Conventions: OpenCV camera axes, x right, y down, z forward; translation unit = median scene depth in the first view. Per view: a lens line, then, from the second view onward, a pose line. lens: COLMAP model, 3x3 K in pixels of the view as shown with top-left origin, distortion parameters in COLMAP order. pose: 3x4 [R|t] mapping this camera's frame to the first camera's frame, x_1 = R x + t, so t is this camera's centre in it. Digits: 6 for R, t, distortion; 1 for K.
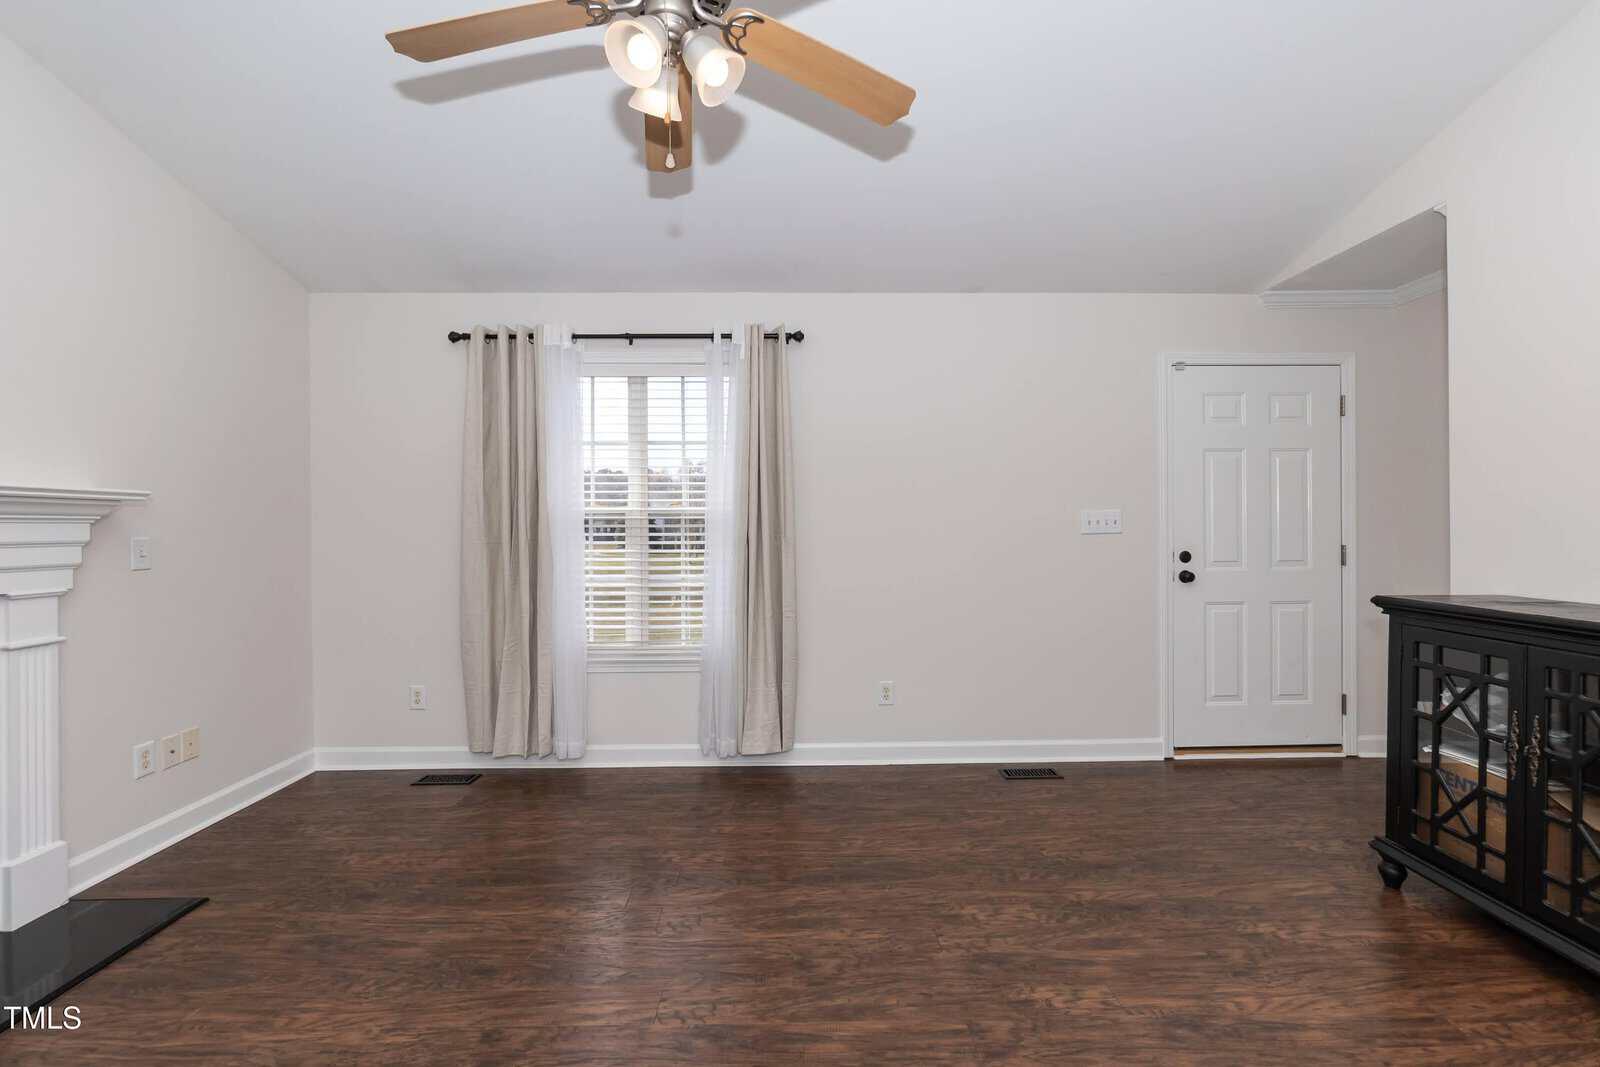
lens RADIAL K [[689.4, 0, 803.9], [0, 689.4, 526.9], [0, 0, 1]] dist [-0.001486, -0.000062]
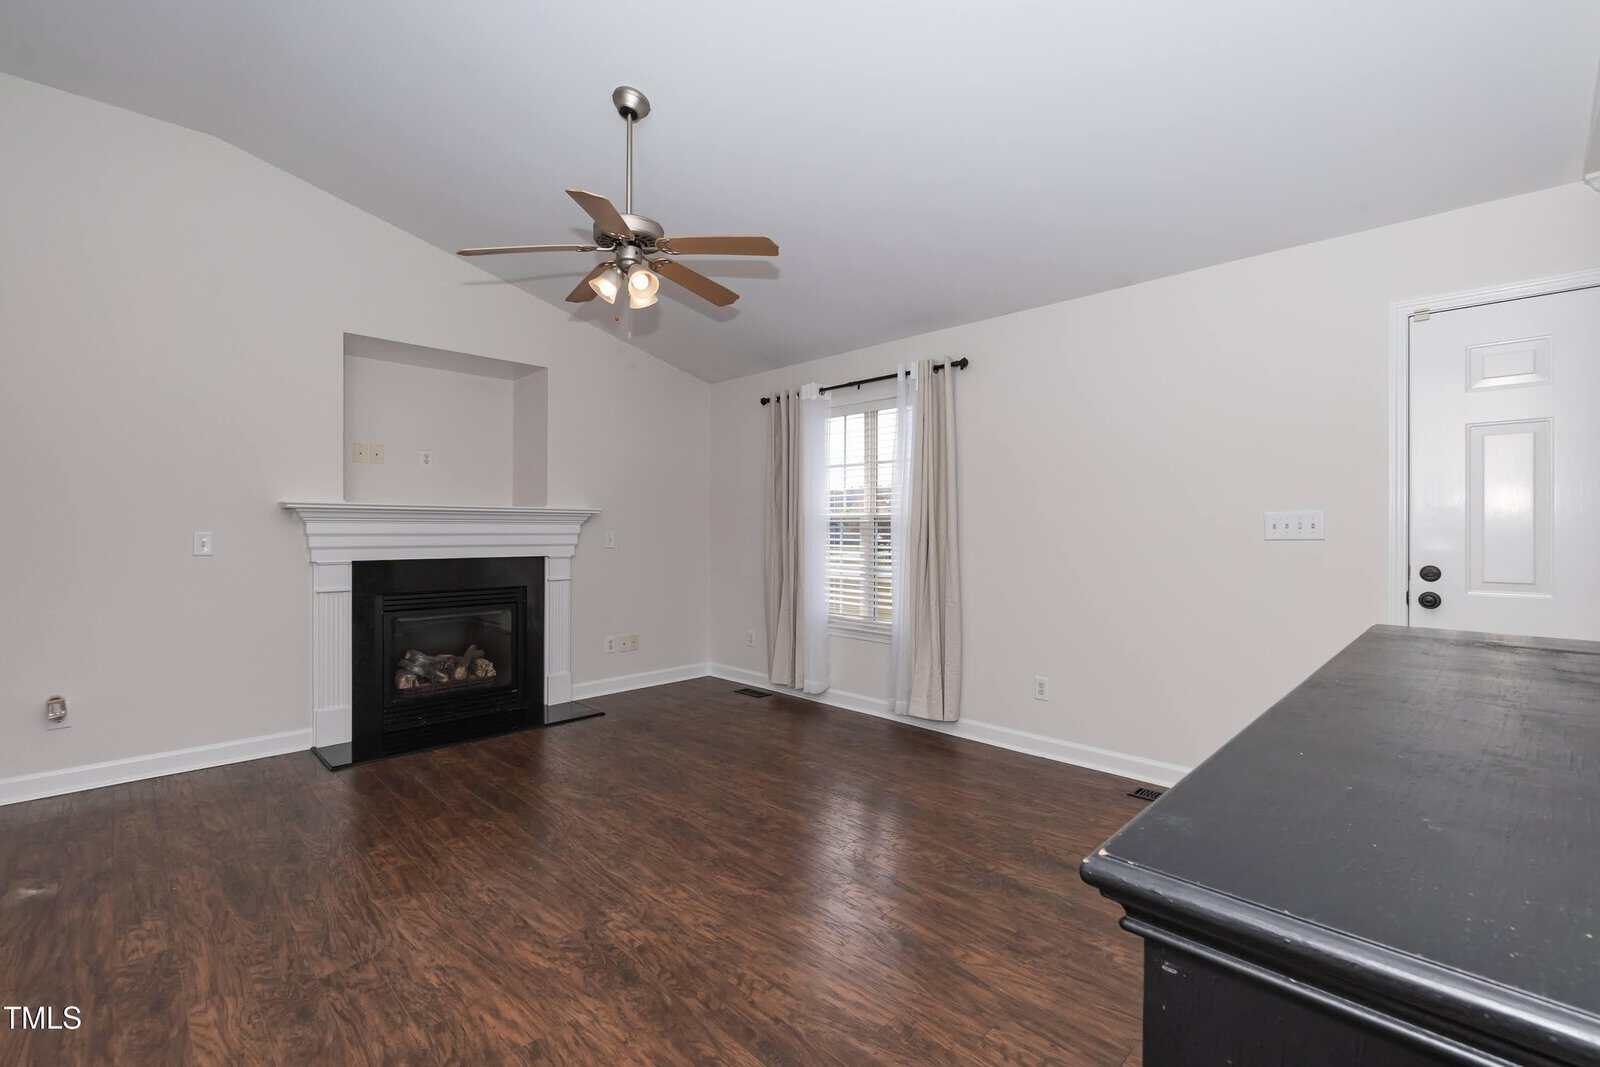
lens RADIAL K [[689.4, 0, 803.9], [0, 689.4, 526.9], [0, 0, 1]] dist [-0.001486, -0.000062]
pose [[0.697958, 0.004843, -0.716123, 0.649726], [-0.005773, 0.999983, 0.001136, -0.003343], [0.716116, 0.003341, 0.697974, 0.010952]]
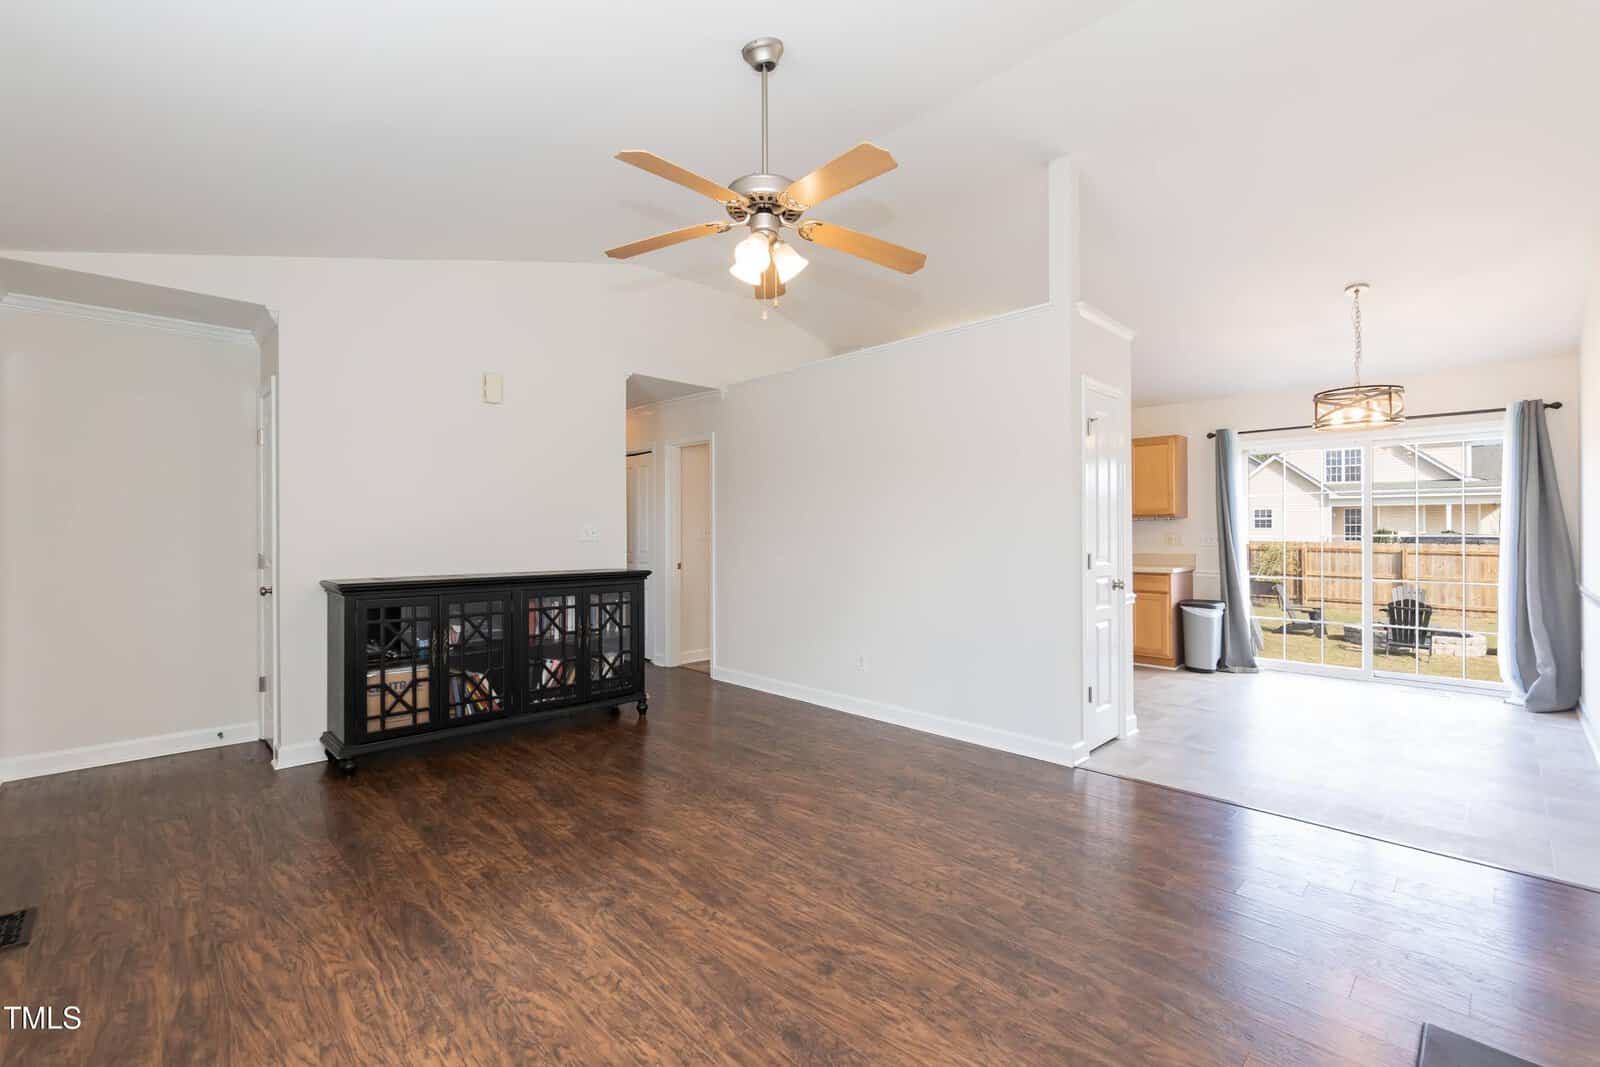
lens RADIAL K [[689.4, 0, 803.9], [0, 689.4, 526.9], [0, 0, 1]] dist [-0.001486, -0.000062]
pose [[-0.688809, 0.013196, 0.724822, -0.632554], [0.007871, 0.999912, -0.010724, 0.001522], [-0.724900, -0.001681, -0.688852, 0.902228]]
